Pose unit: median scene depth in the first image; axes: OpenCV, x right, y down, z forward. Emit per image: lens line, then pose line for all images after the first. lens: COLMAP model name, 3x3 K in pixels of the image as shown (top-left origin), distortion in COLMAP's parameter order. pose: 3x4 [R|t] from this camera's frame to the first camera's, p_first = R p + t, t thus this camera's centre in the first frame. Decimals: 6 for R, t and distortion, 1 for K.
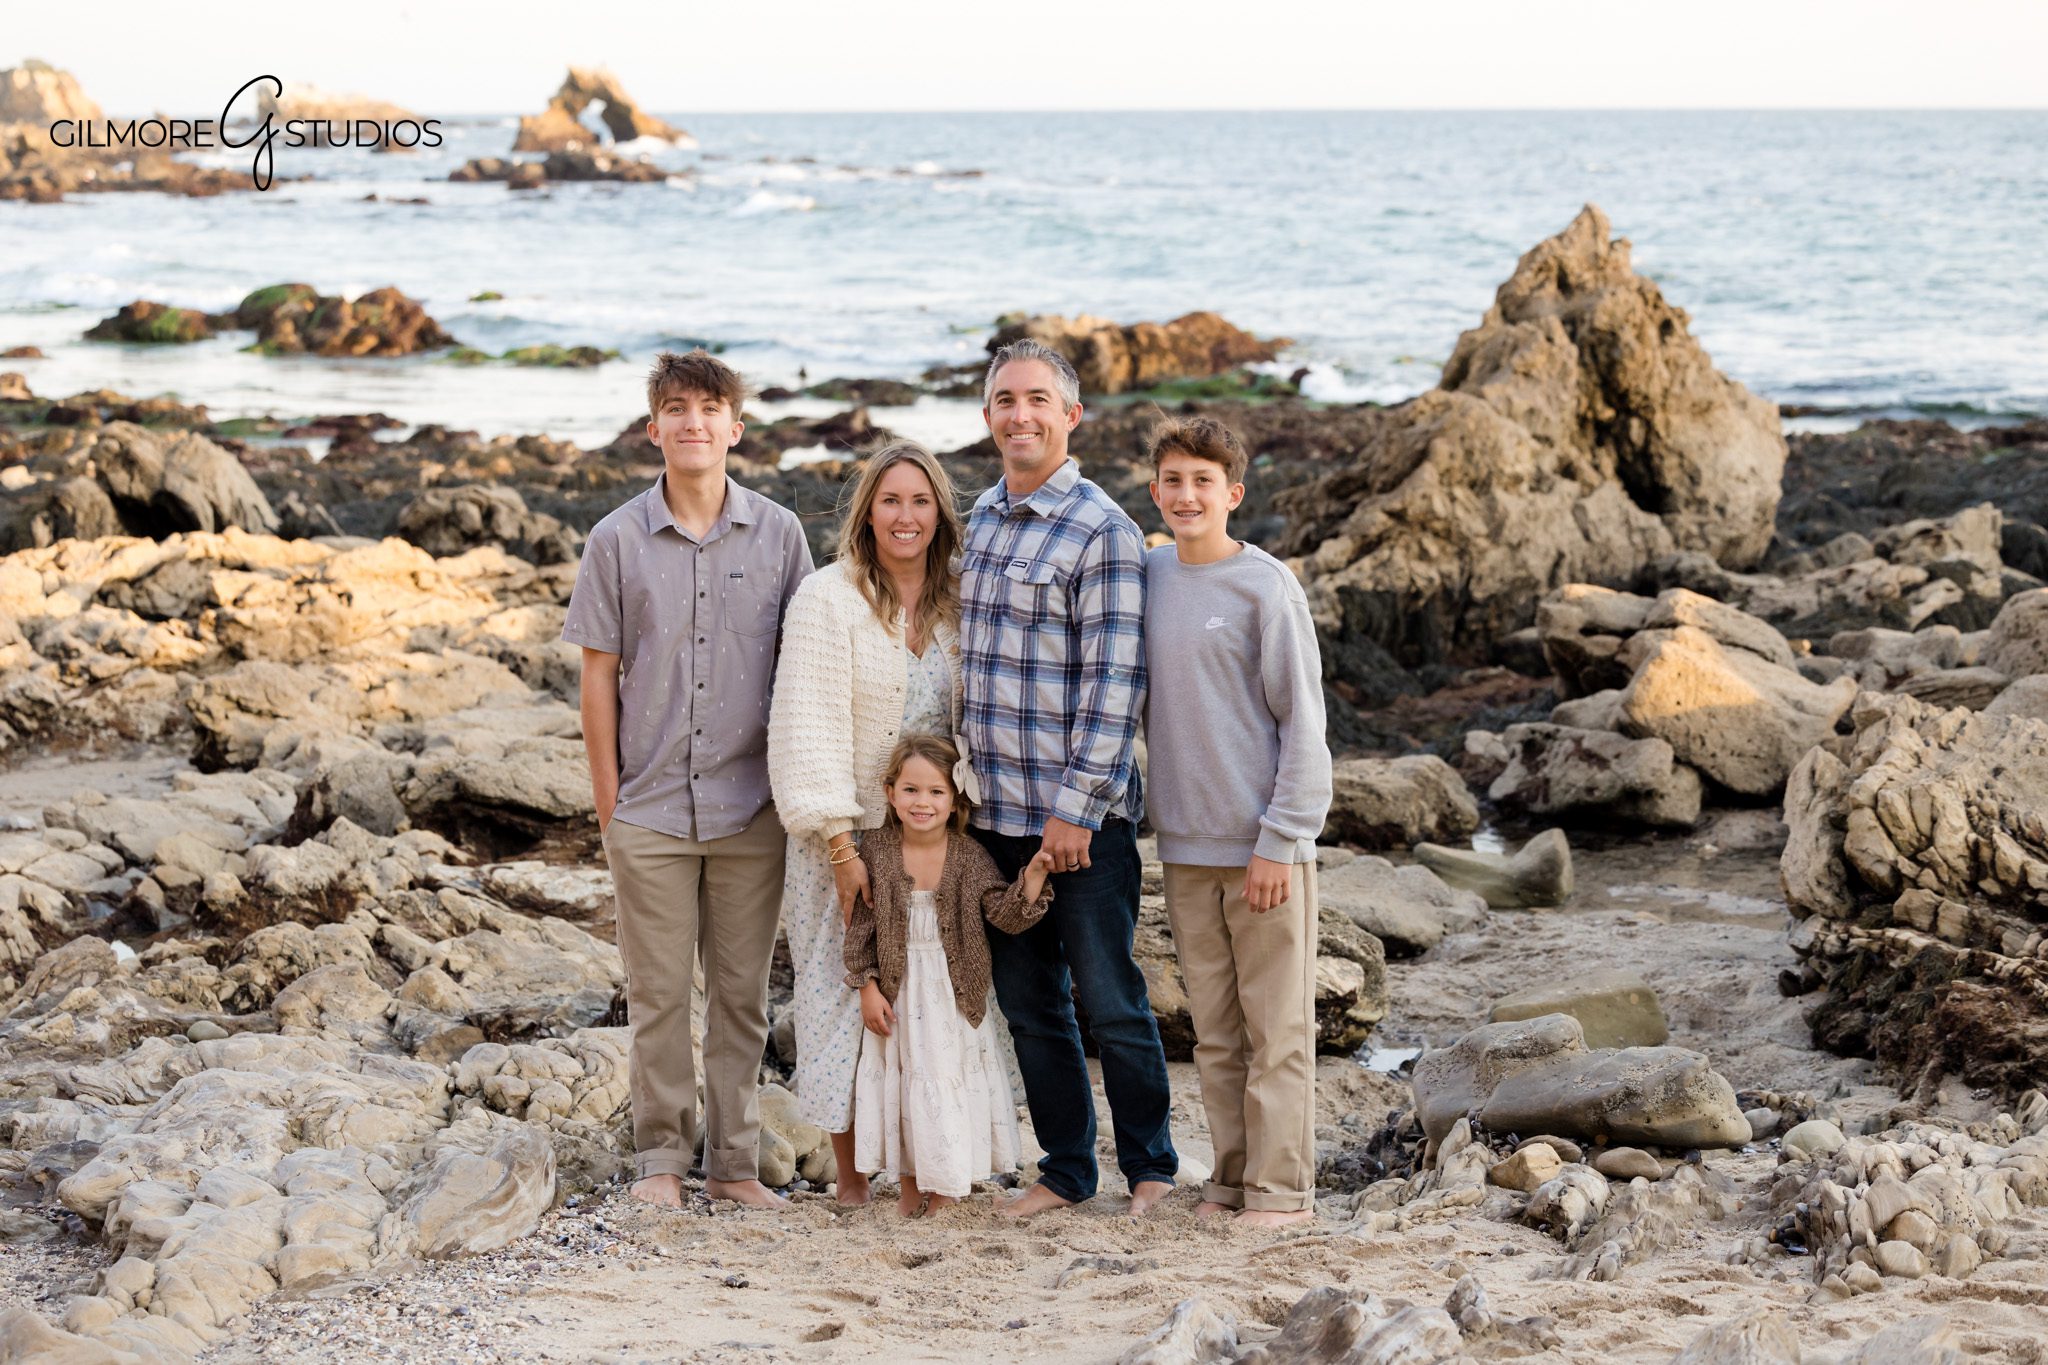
lens RADIAL K [[4461.6, 0, 1024.0], [0, 4461.6, 682.5], [0, 0, 1]] dist [-0.028079, -0.072493]
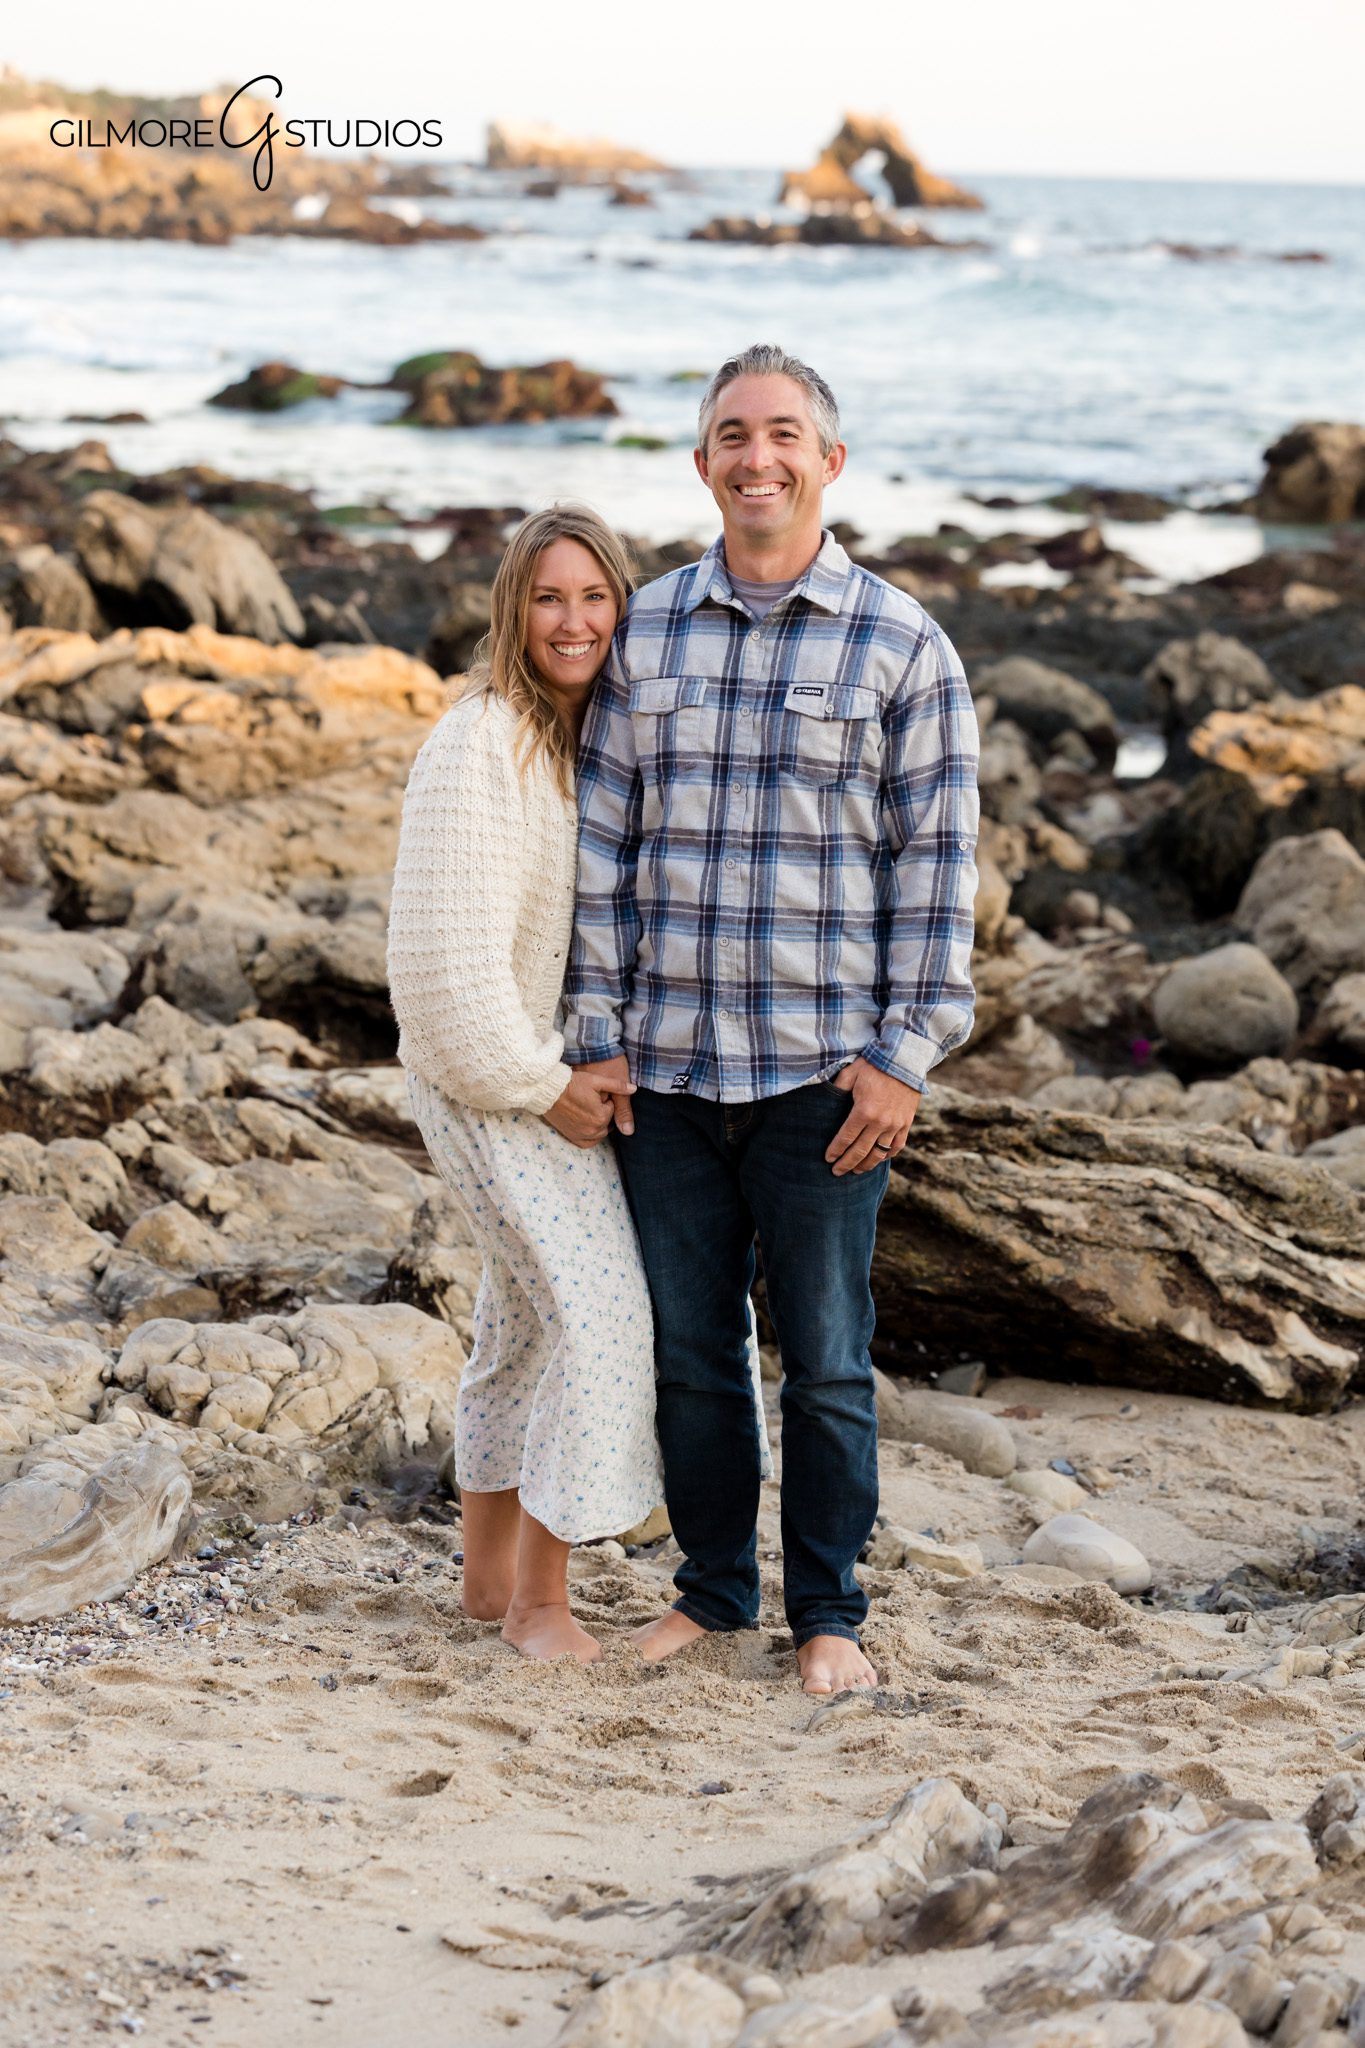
lens RADIAL K [[5215.4, 0, 682.5], [0, 5215.4, 1024.0], [0, 0, 1]] dist [-0.018121, 0.377940]
pose [[0.989967, 0.054597, -0.130321, 0.053788], [-0.050232, 0.998069, 0.036547, -0.002791], [0.132065, -0.029634, 0.990798, 0.112425]]
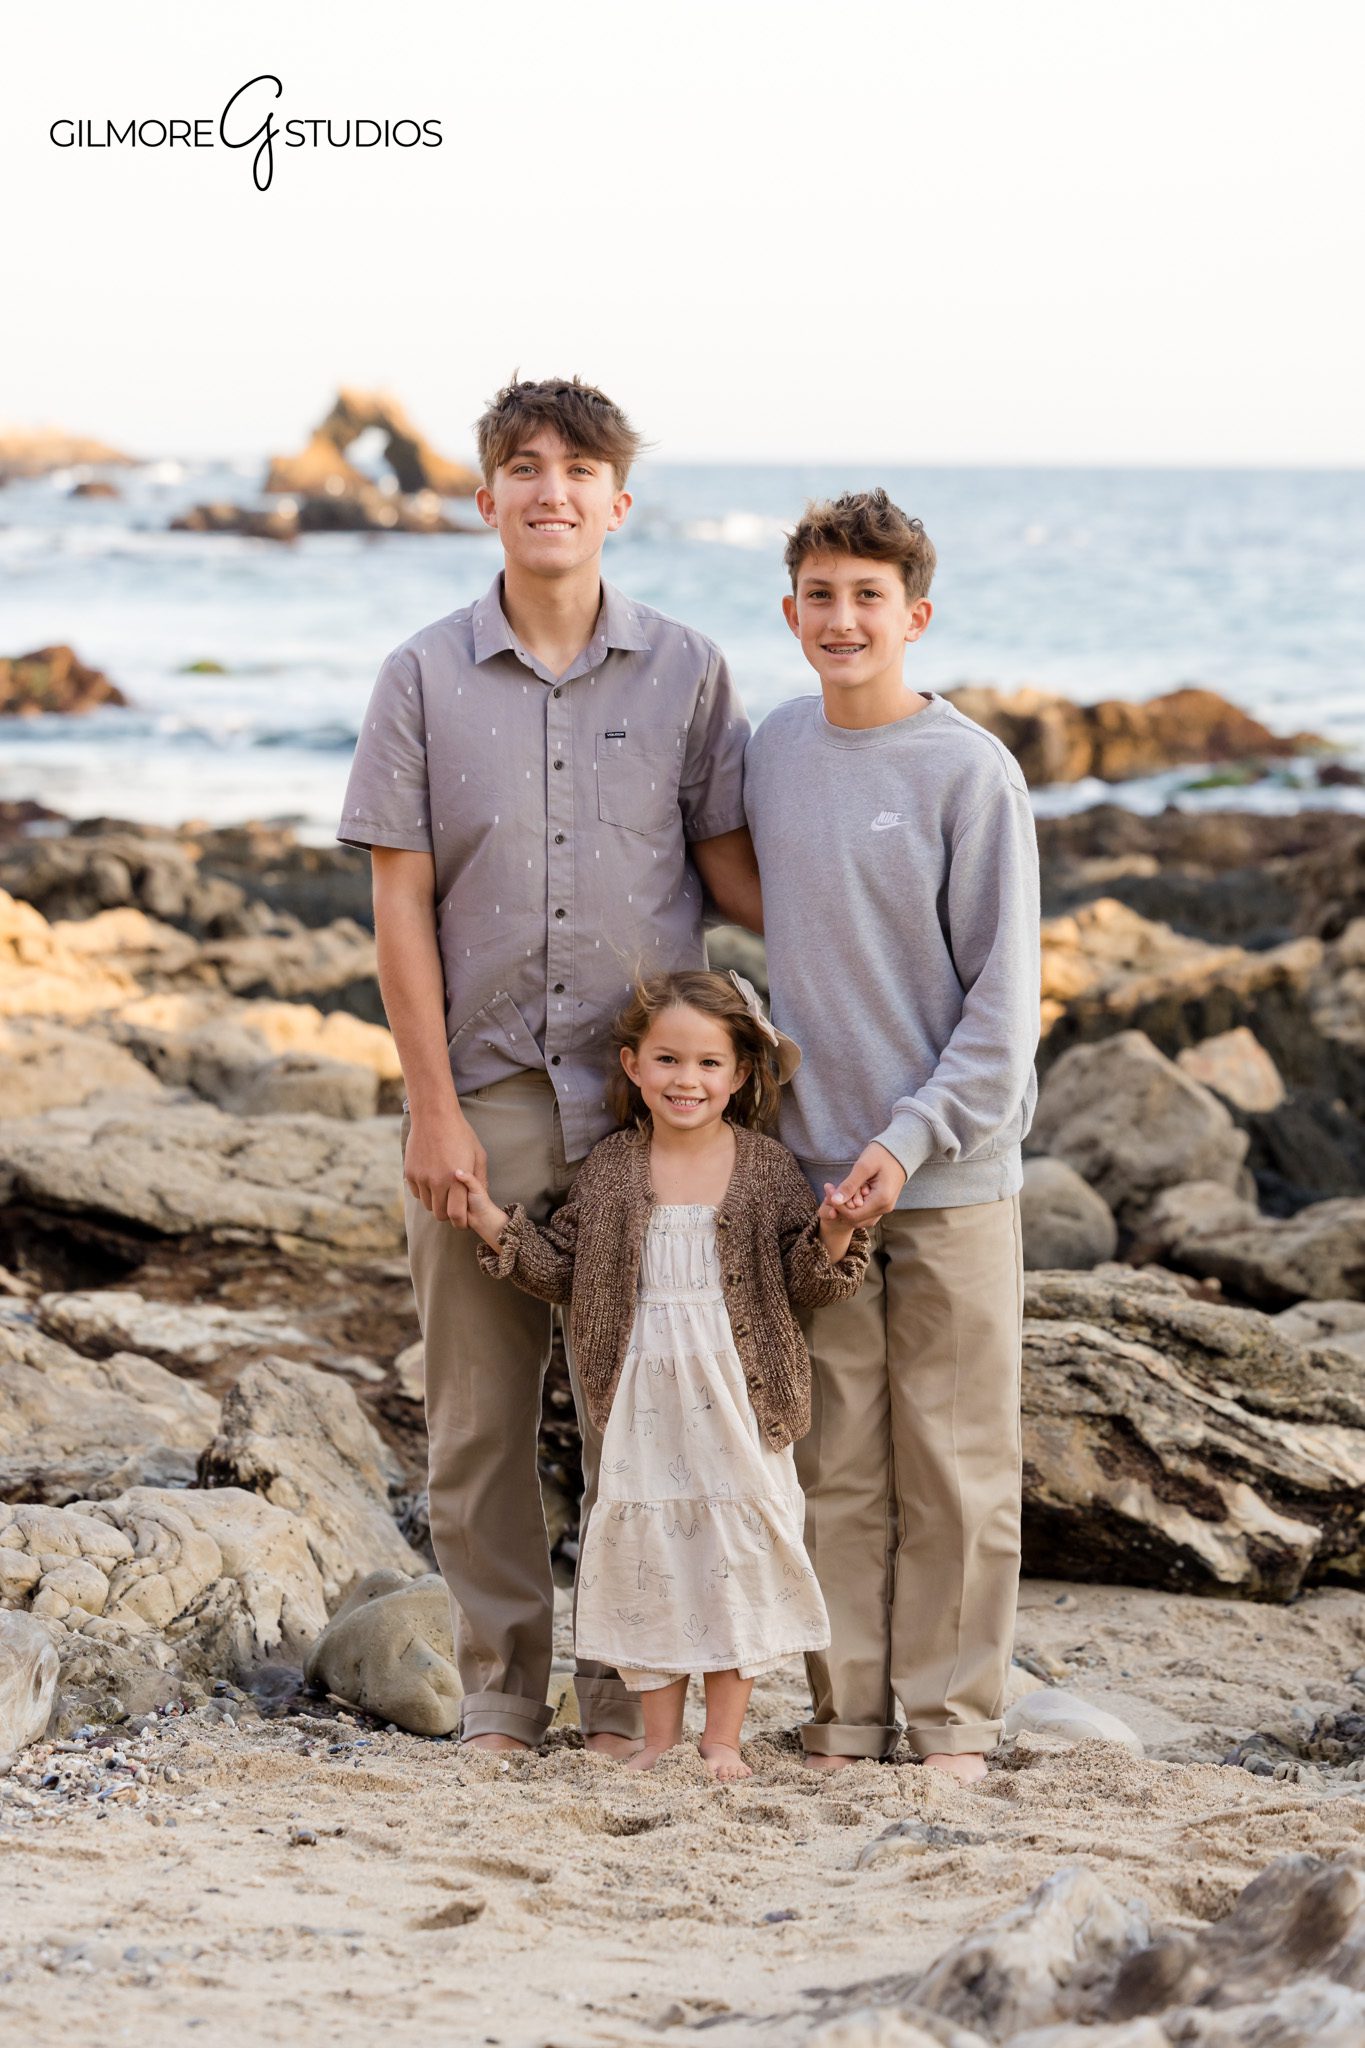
lens RADIAL K [[6089.4, 0, 682.5], [0, 6089.4, 1024.0], [0, 0, 1]] dist [0.011315, 0.283677]
pose [[0.998835, 0.016509, -0.045343, 0.011589], [-0.018259, 0.999094, -0.038455, 0.032756], [0.044667, 0.039238, 0.998231, 0.107201]]
